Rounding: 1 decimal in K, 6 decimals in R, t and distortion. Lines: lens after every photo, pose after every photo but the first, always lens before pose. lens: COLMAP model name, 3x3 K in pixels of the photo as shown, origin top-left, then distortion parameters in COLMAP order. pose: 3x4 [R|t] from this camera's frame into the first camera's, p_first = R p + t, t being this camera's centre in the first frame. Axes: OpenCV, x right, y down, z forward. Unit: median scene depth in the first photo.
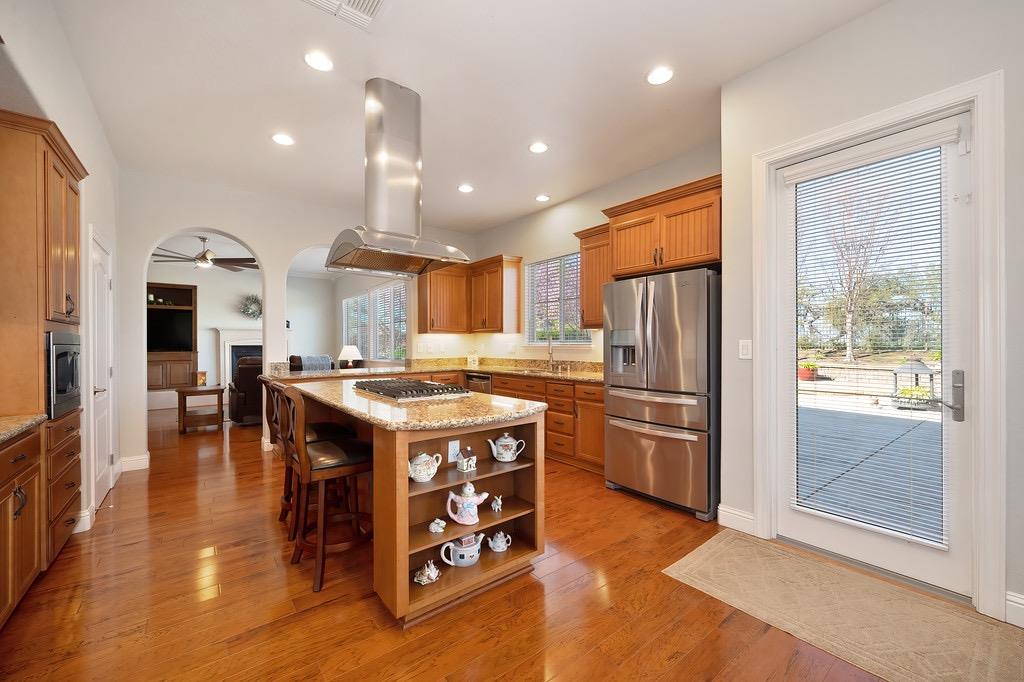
lens RADIAL K [[404.6, 0, 514.3], [0, 404.6, 344.8], [0, 0, 1]] dist [-0.000704, -0.000138]
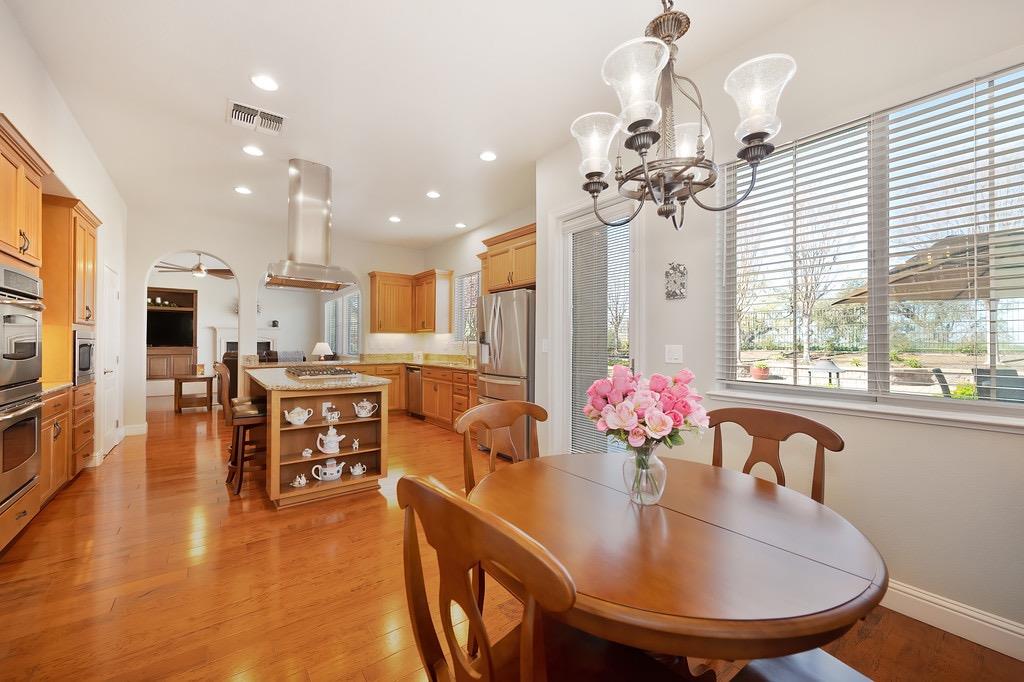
lens RADIAL K [[404.6, 0, 513.6], [0, 404.6, 341.7], [0, 0, 1]] dist [-0.000704, -0.000138]
pose [[0.999629, 0.008271, -0.025937, 0.304284], [-0.008451, 0.999941, -0.006864, 0.004177], [0.025879, 0.007080, 0.999640, -0.269784]]
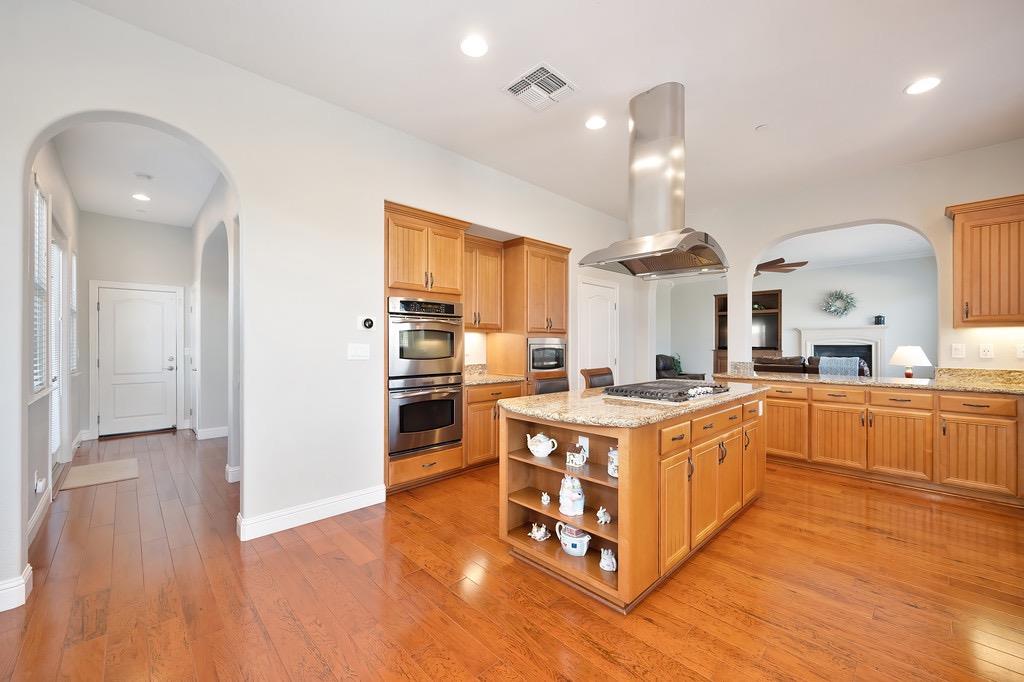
lens RADIAL K [[404.6, 0, 510.7], [0, 404.6, 344.0], [0, 0, 1]] dist [-0.000704, -0.000138]
pose [[0.094449, 0.004987, -0.995517, 0.442976], [-0.003904, 0.999982, 0.004639, -0.004905], [0.995522, 0.003448, 0.094467, 0.354965]]
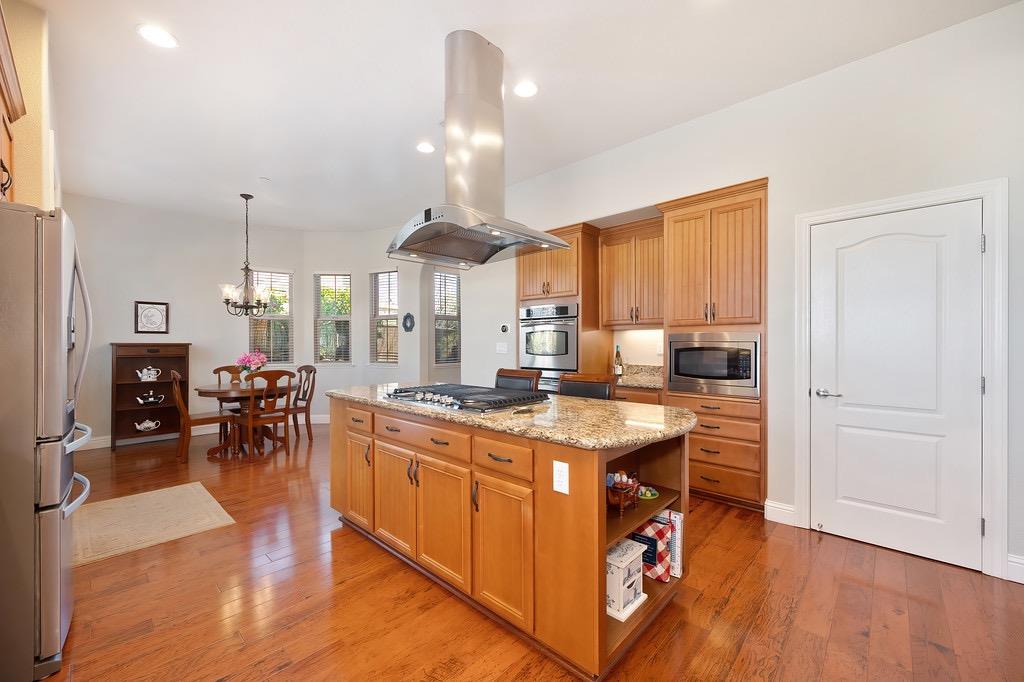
lens RADIAL K [[404.6, 0, 514.4], [0, 404.6, 342.3], [0, 0, 1]] dist [-0.000704, -0.000138]
pose [[-0.987644, 0.006941, -0.156560, -0.158982], [0.006792, 0.999976, 0.001490, -0.002803], [0.156567, 0.000409, -0.987667, 1.221459]]
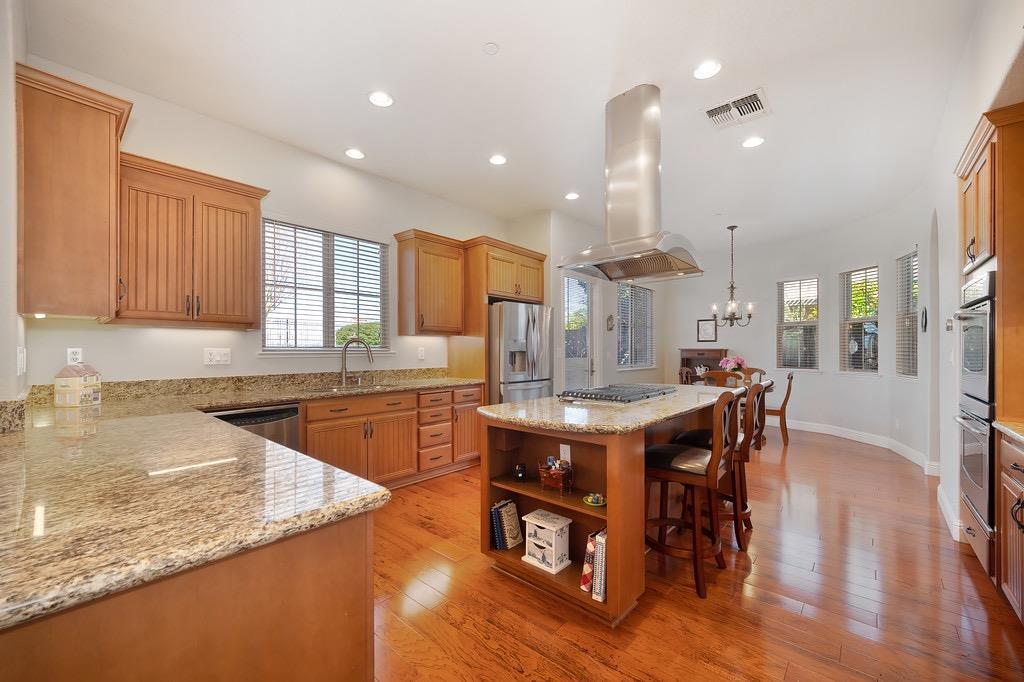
lens RADIAL K [[404.6, 0, 515.6], [0, 404.6, 348.5], [0, 0, 1]] dist [-0.000704, -0.000138]
pose [[-0.188262, 0.006313, 0.982099, -0.806553], [0.003277, 0.999978, -0.005800, 0.001065], [-0.982113, 0.002127, -0.188278, 0.966953]]
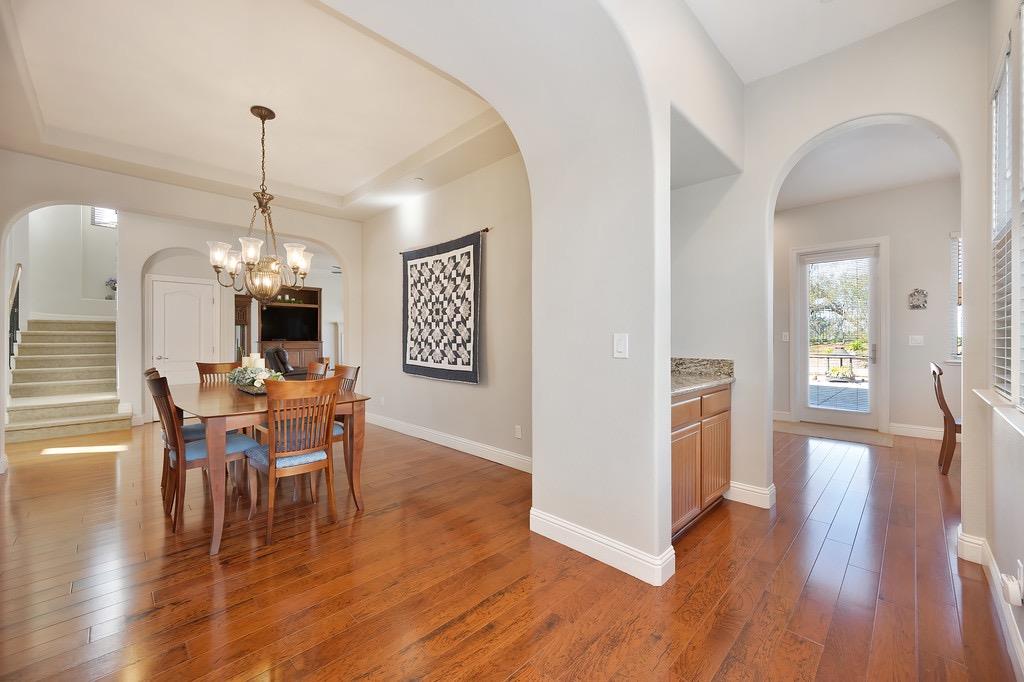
lens RADIAL K [[404.6, 0, 514.0], [0, 404.6, 335.2], [0, 0, 1]] dist [-0.000704, -0.000138]
pose [[0.992648, 0.004842, 0.120942, -0.697262], [-0.003634, 0.999941, -0.010203, 0.017176], [-0.120984, 0.009688, 0.992607, -0.597227]]
